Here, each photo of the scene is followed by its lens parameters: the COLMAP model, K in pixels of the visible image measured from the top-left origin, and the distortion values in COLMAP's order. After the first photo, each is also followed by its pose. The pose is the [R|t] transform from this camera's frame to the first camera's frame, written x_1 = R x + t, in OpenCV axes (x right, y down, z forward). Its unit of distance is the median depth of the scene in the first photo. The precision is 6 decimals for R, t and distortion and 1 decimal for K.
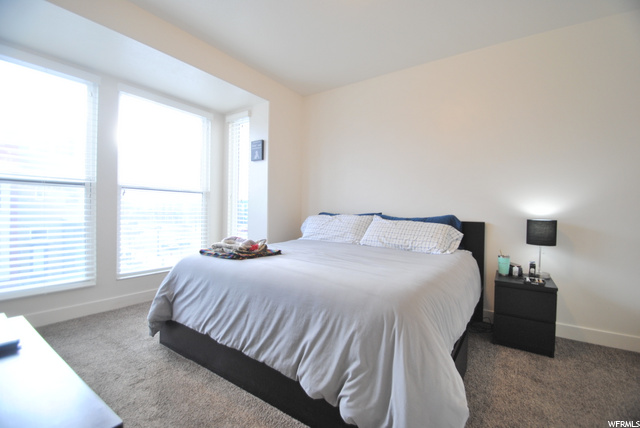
lens RADIAL K [[280.4, 0, 318.5], [0, 280.4, 213.8], [0, 0, 1]] dist [0.016999, -0.020187]
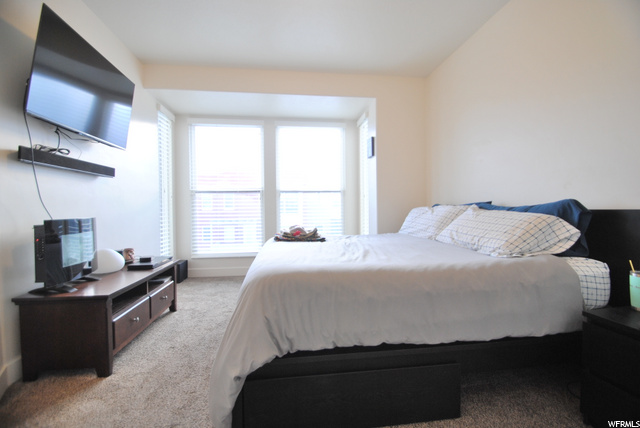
lens RADIAL K [[280.4, 0, 318.5], [0, 280.4, 213.8], [0, 0, 1]] dist [0.016999, -0.020187]
pose [[0.667152, -0.012143, -0.744822, 0.518856], [0.013164, 0.999903, -0.004511, 0.029397], [0.744805, -0.006796, 0.667247, 0.178194]]
